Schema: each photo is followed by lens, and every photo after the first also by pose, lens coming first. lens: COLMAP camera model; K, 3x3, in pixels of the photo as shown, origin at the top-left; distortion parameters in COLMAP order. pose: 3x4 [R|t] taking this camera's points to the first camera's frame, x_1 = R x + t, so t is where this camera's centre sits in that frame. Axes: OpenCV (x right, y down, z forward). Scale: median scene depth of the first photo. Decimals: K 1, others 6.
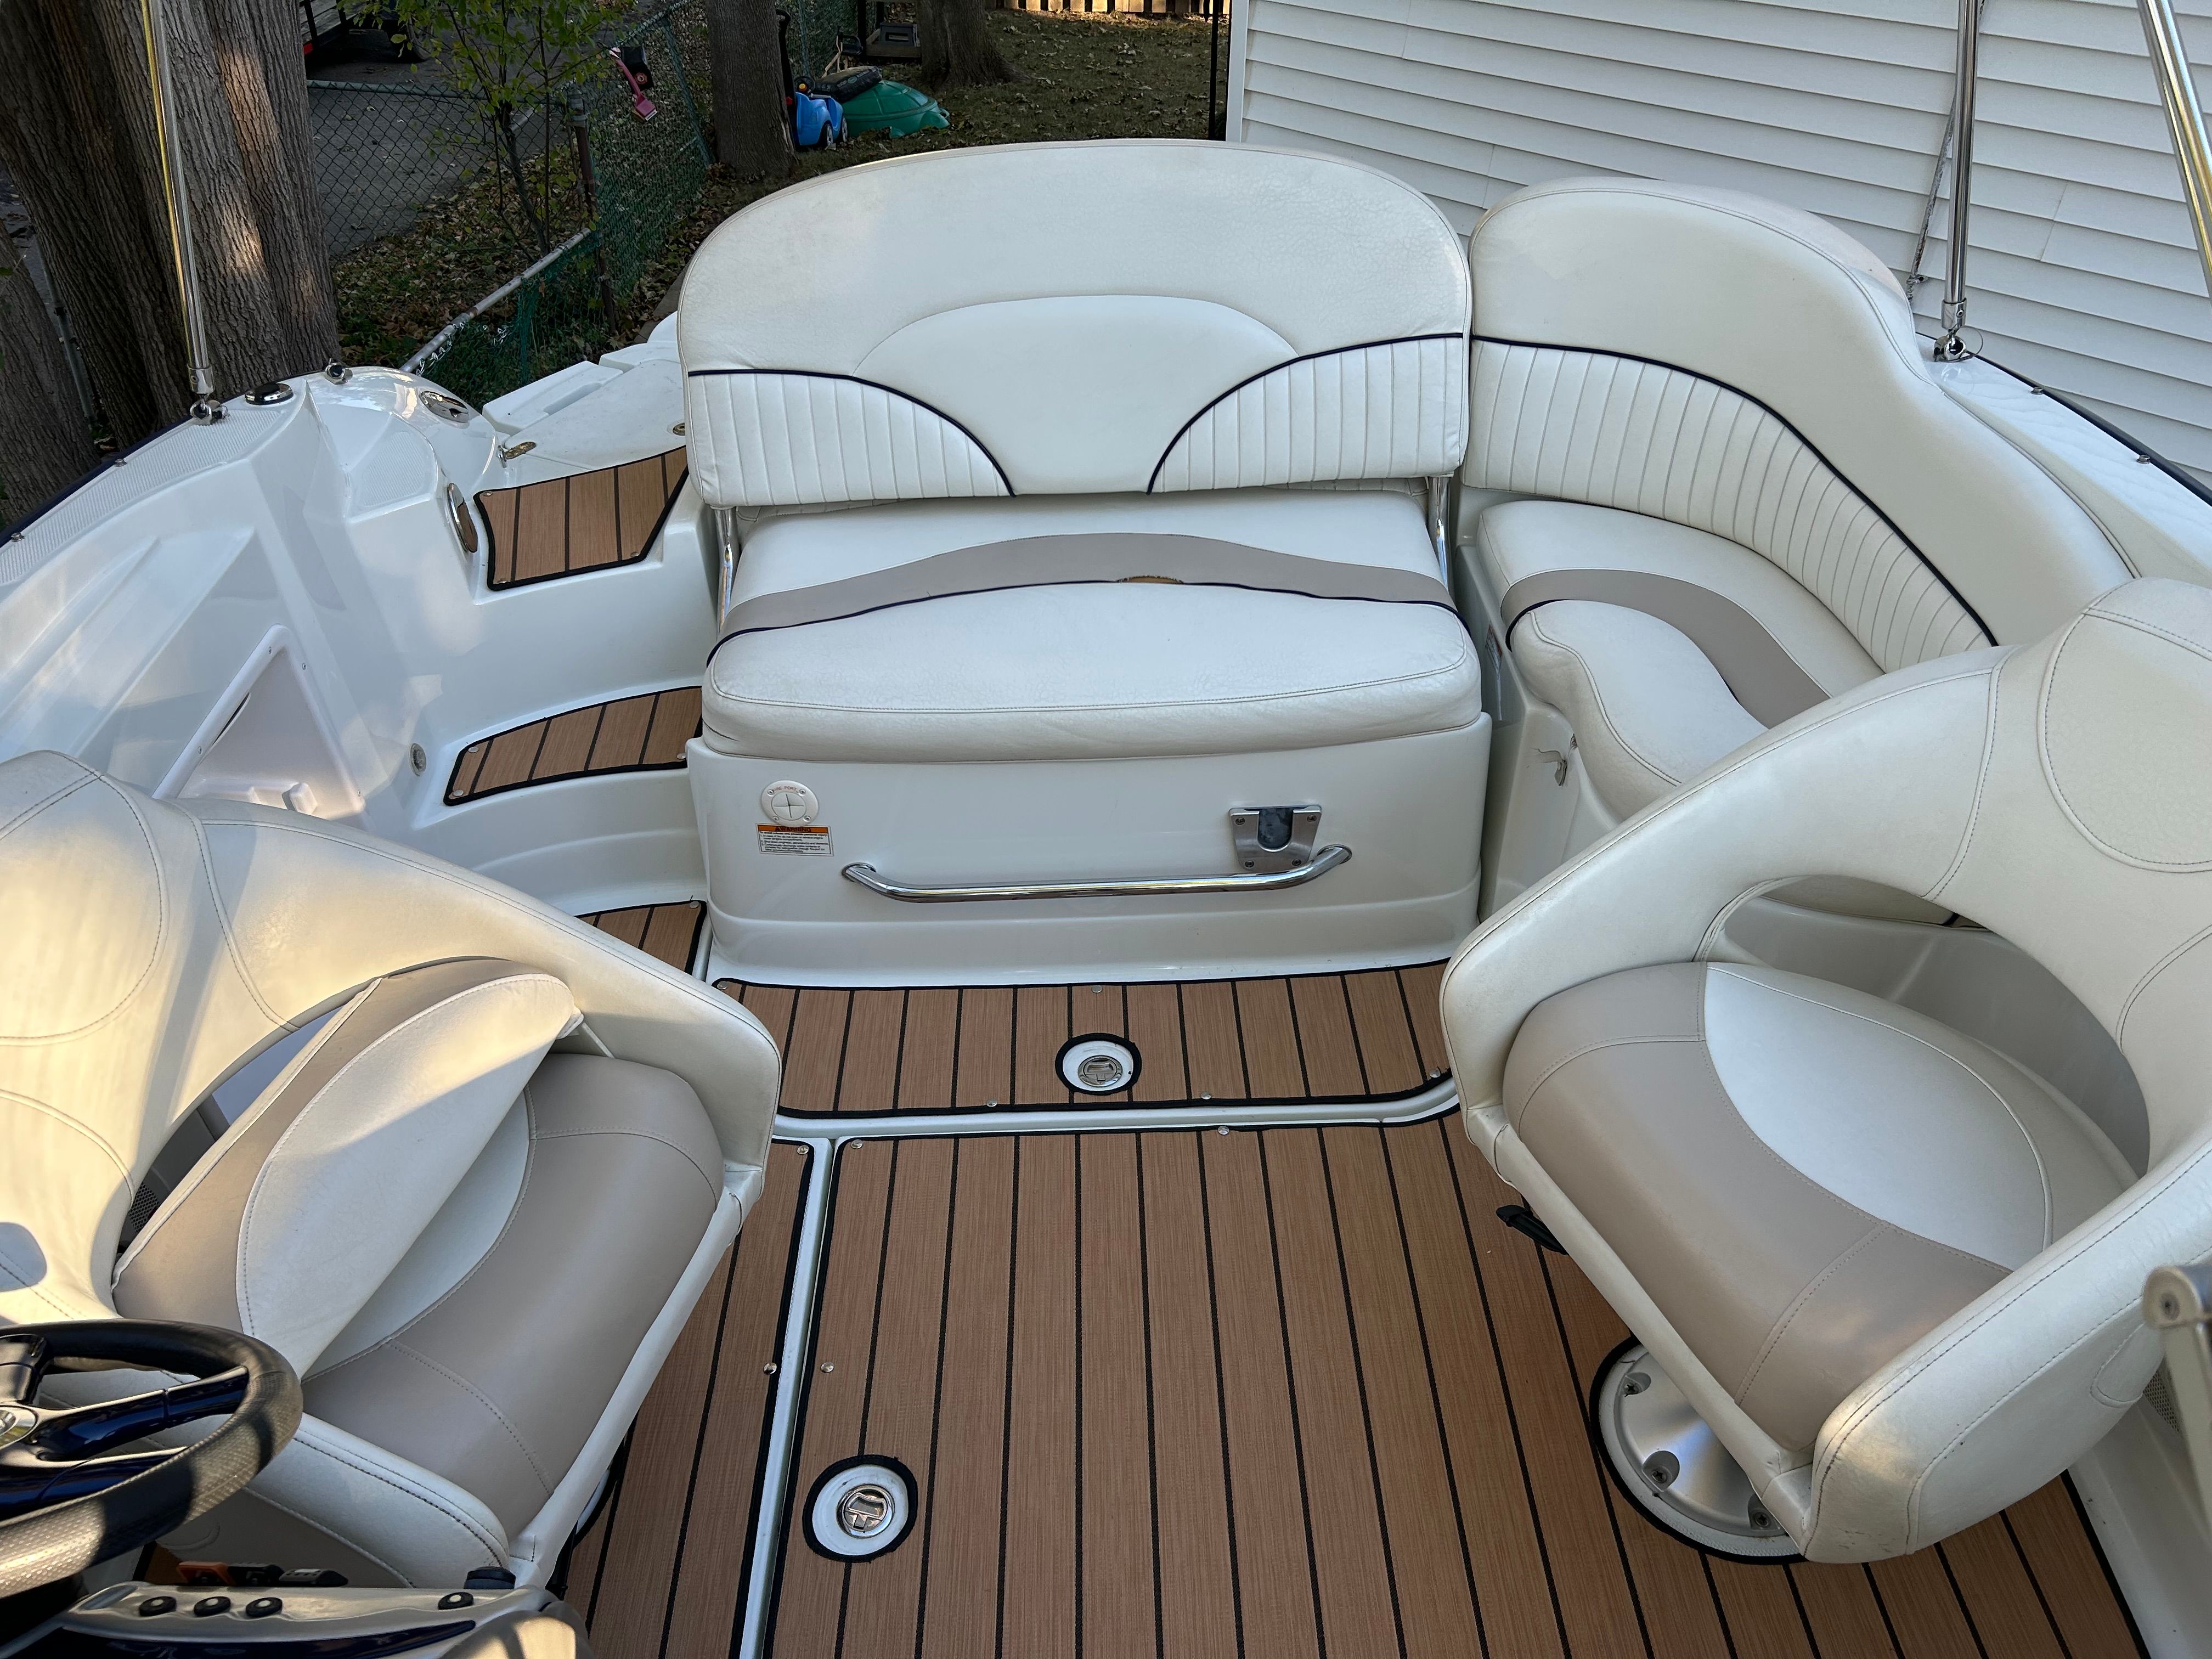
lens RADIAL K [[1679.1, 0, 1091.1], [0, 1679.1, 847.5], [0, 0, 1]] dist [0.040239, -0.047526]
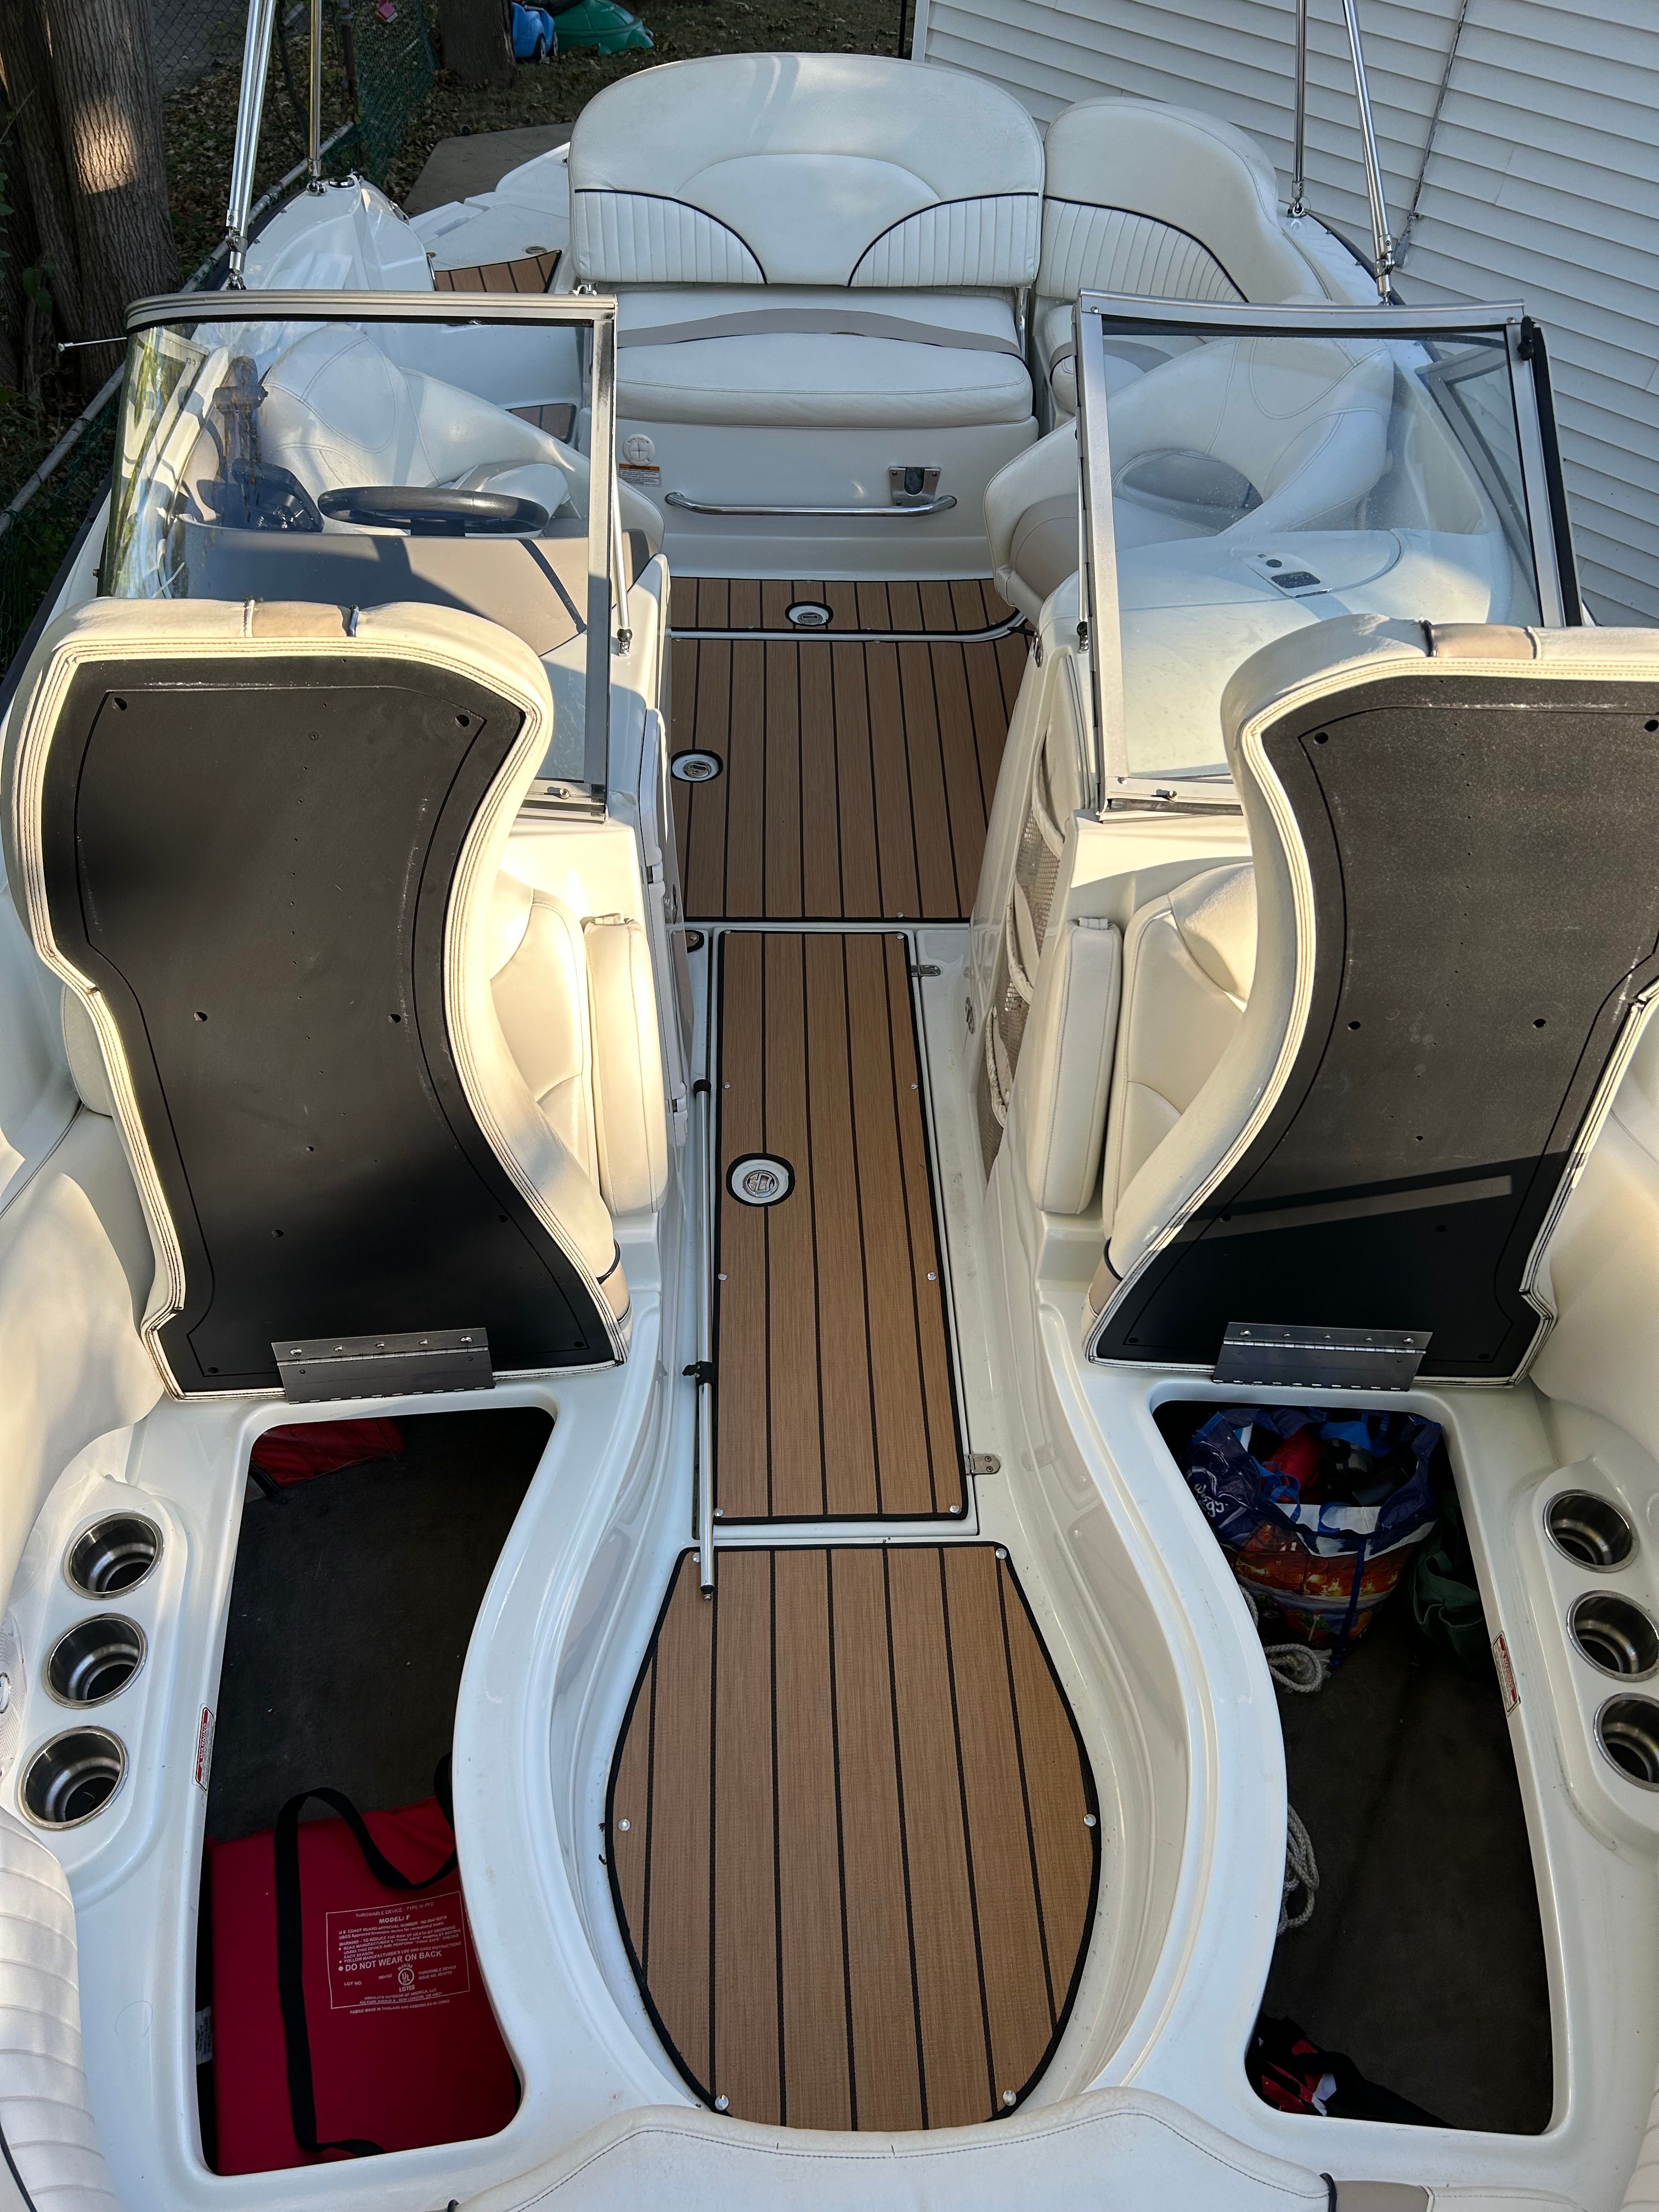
lens RADIAL K [[1679.1, 0, 834.4], [0, 1679.1, 1113.4], [0, 0, 1]] dist [0.040239, -0.047526]
pose [[0.997903, 0.030629, 0.057027, -0.051767], [-0.038892, 0.987928, 0.149950, 0.361890], [-0.051745, -0.151853, 0.987048, -0.805990]]
